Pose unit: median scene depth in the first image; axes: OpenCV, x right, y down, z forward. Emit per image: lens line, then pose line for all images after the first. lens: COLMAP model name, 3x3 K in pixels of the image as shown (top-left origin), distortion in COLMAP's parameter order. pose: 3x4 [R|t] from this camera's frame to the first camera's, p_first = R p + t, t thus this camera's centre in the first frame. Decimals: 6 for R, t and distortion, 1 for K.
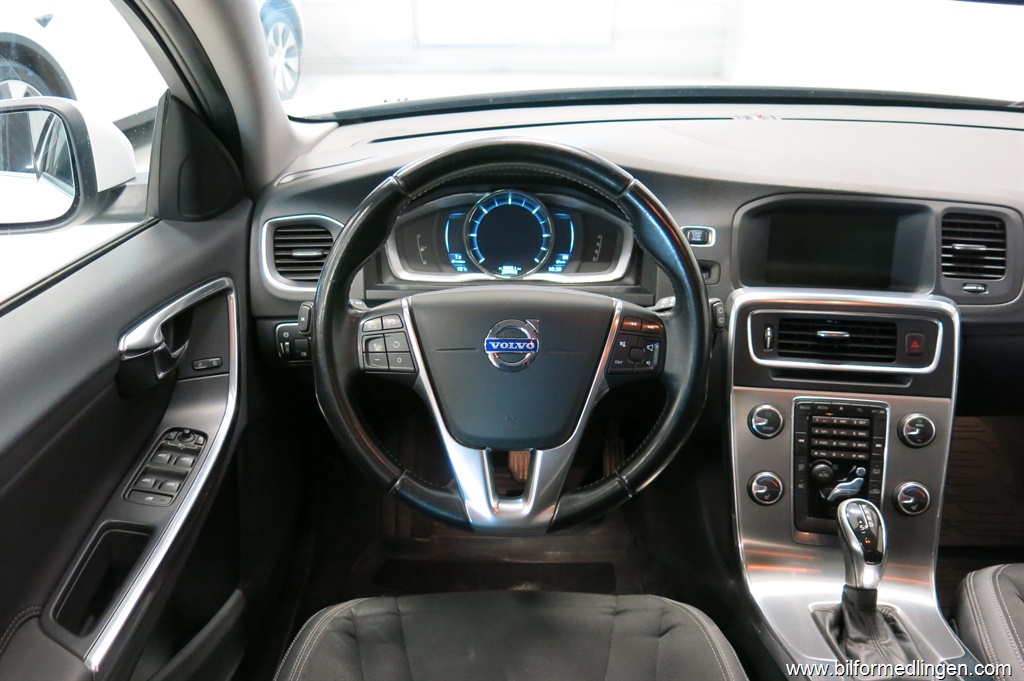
lens RADIAL K [[853.1, 0, 513.8], [0, 853.1, 346.9], [0, 0, 1]] dist [-0.026204, 0.002260]
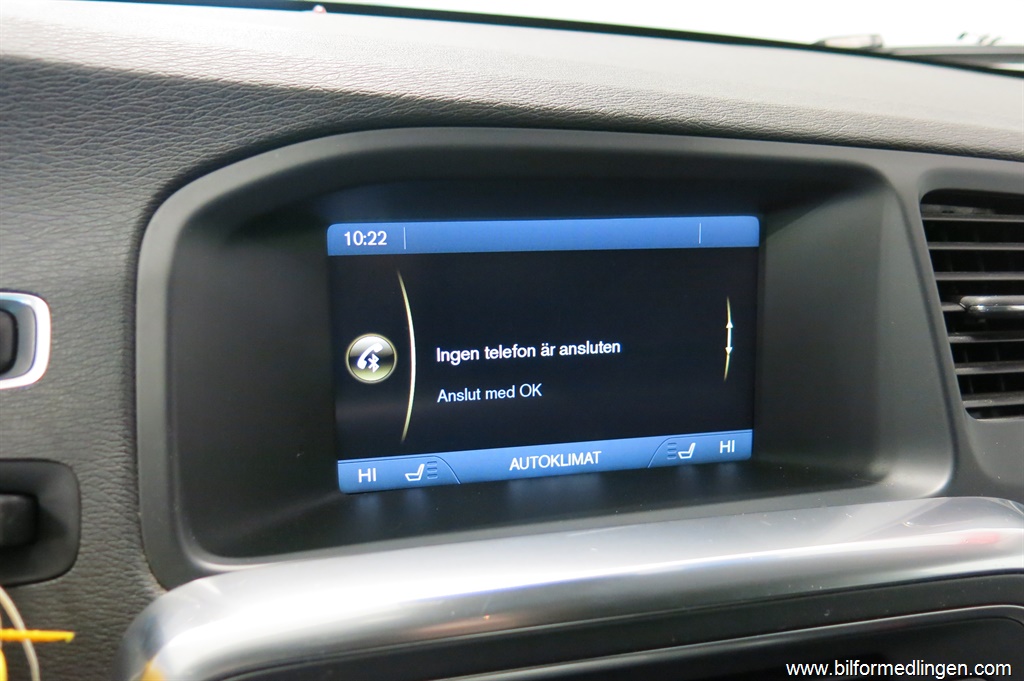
lens RADIAL K [[853.1, 0, 546.7], [0, 853.1, 336.1], [0, 0, 1]] dist [-0.026204, 0.002260]
pose [[0.924637, -0.079496, 0.372460, 0.289202], [0.117211, 0.989904, -0.079696, -0.105430], [-0.362364, 0.117346, 0.924620, 0.813607]]
